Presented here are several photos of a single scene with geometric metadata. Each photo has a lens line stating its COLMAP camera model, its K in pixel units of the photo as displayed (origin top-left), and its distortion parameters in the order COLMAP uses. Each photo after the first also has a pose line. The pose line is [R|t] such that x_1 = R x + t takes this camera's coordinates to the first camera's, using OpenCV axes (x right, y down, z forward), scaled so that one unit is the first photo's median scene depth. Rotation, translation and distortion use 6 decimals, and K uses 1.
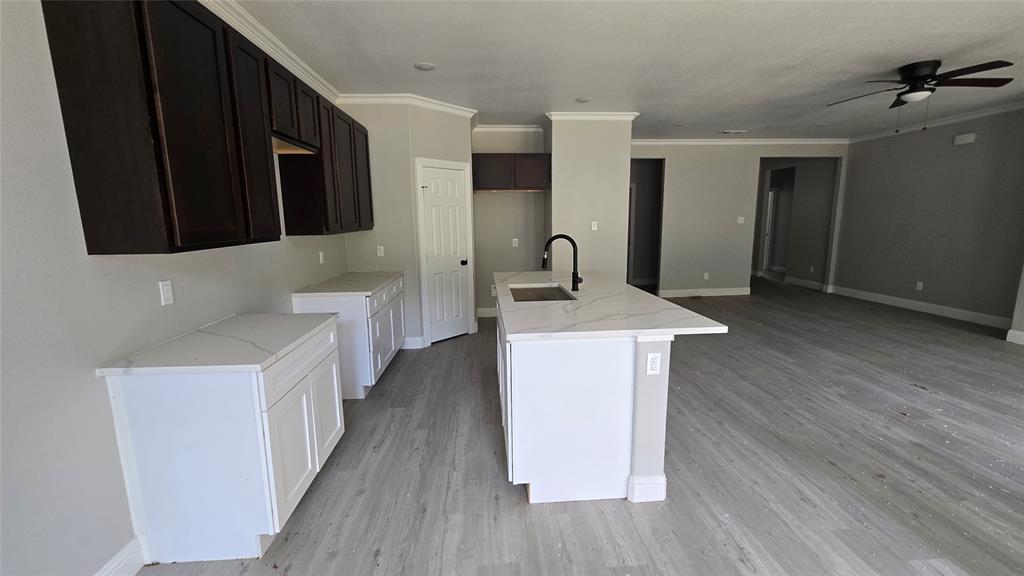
lens RADIAL K [[420.5, 0, 510.9], [0, 420.5, 288.1], [0, 0, 1]] dist [-0.003239, 0.001041]
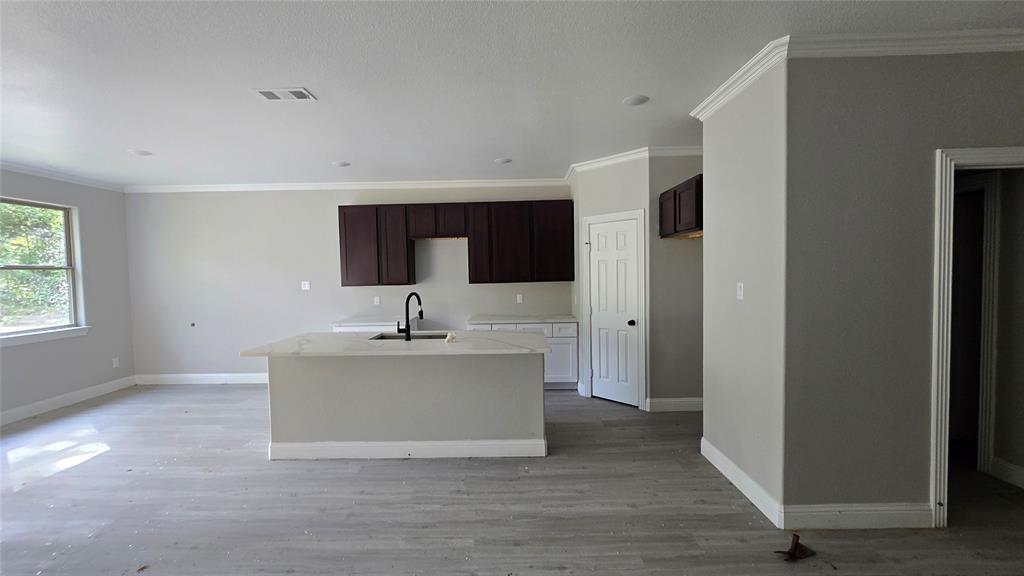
lens RADIAL K [[420.5, 0, 510.9], [0, 420.5, 288.1], [0, 0, 1]] dist [-0.003239, 0.001041]
pose [[-0.073355, 0.057028, -0.995674, 1.138777], [-0.142892, 0.987462, 0.067085, -0.227693], [0.987016, 0.147195, -0.064286, 1.180225]]
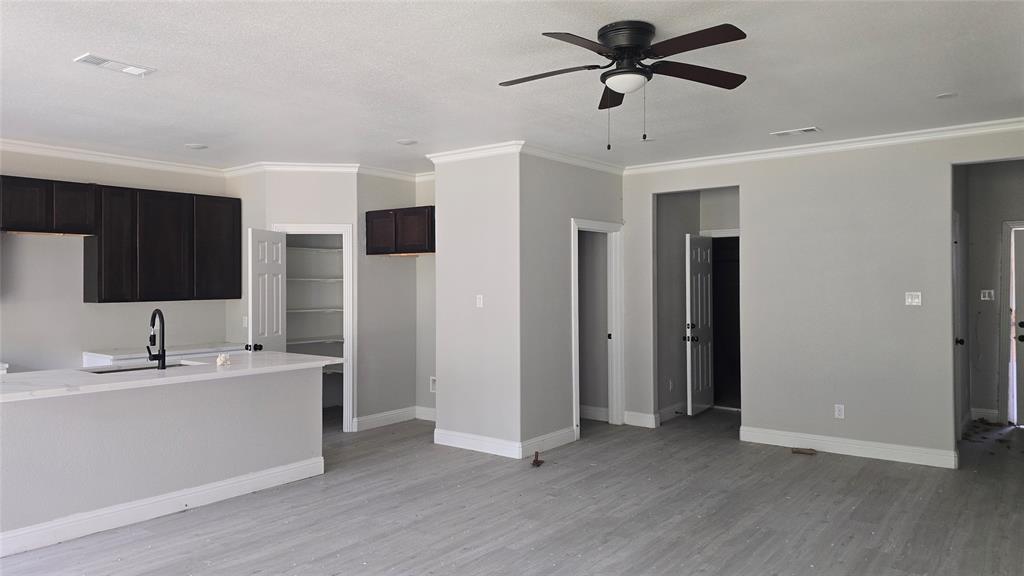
lens RADIAL K [[687.1, 0, 512.5], [0, 687.1, 273.5], [0, 0, 1]] dist [0.082144, -0.103078]
pose [[0.748016, 0.000567, -0.663681, 1.552146], [-0.115160, 0.984941, -0.128953, -0.082070], [0.653614, 0.172889, 0.736817, 0.294314]]
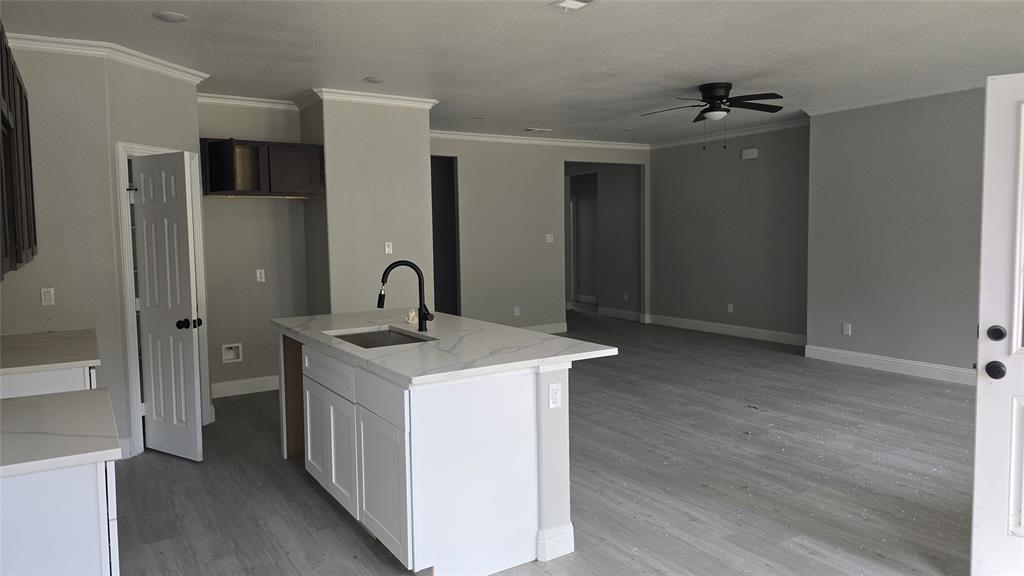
lens RADIAL K [[687.1, 0, 512.5], [0, 687.1, 273.5], [0, 0, 1]] dist [0.082144, -0.103078]
pose [[0.880460, -0.031711, 0.473059, -0.265939], [0.082413, 0.992808, -0.086837, 0.021736], [-0.466903, 0.115443, 0.876741, -0.187113]]
